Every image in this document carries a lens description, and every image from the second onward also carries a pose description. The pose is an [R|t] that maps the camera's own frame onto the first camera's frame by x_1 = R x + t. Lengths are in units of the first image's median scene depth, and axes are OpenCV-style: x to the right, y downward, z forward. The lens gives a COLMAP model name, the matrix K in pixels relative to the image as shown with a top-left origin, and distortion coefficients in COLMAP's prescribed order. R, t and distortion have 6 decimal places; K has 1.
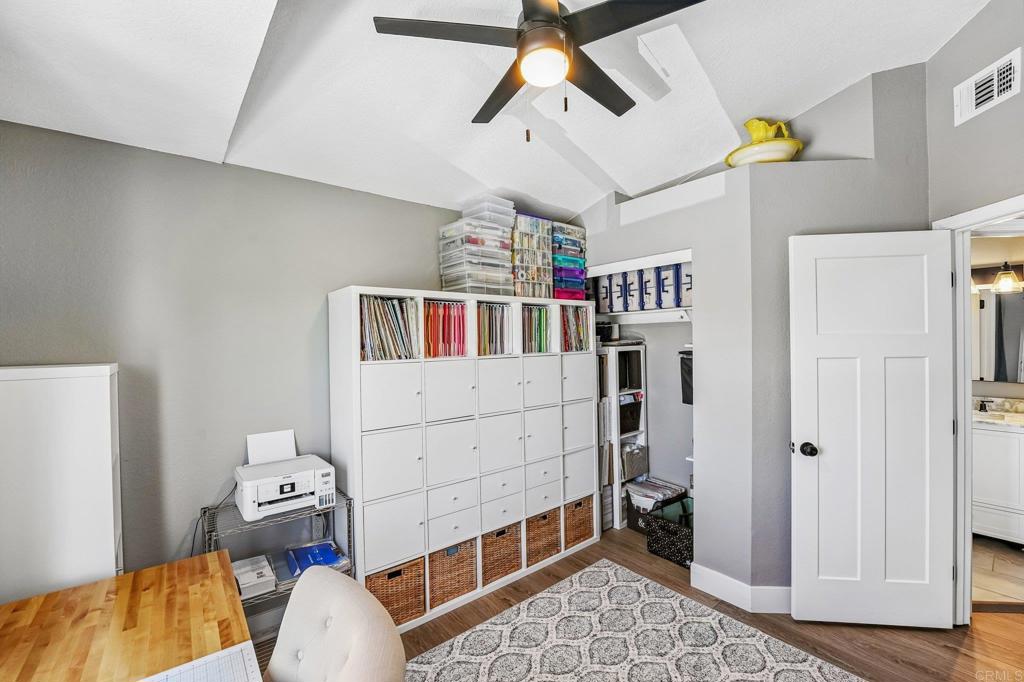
lens RADIAL K [[433.1, 0, 512.0], [0, 433.1, 341.0], [0, 0, 1]] dist [-0.003871, -0.000173]
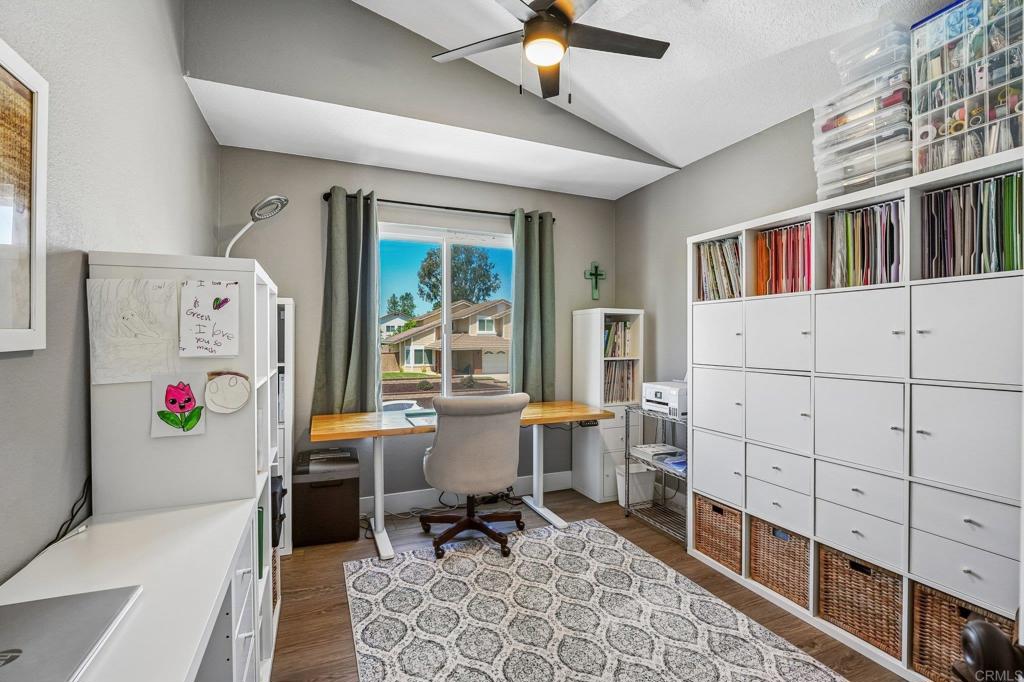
lens RADIAL K [[460.1, 0, 512.0], [0, 460.1, 341.0], [0, 0, 1]] dist [0.001242, 0.000195]
pose [[-0.276282, 0.015418, -0.960953, 0.825238], [-0.006321, 0.999821, 0.017859, 0.113235], [0.961056, 0.011009, -0.276135, 0.757490]]
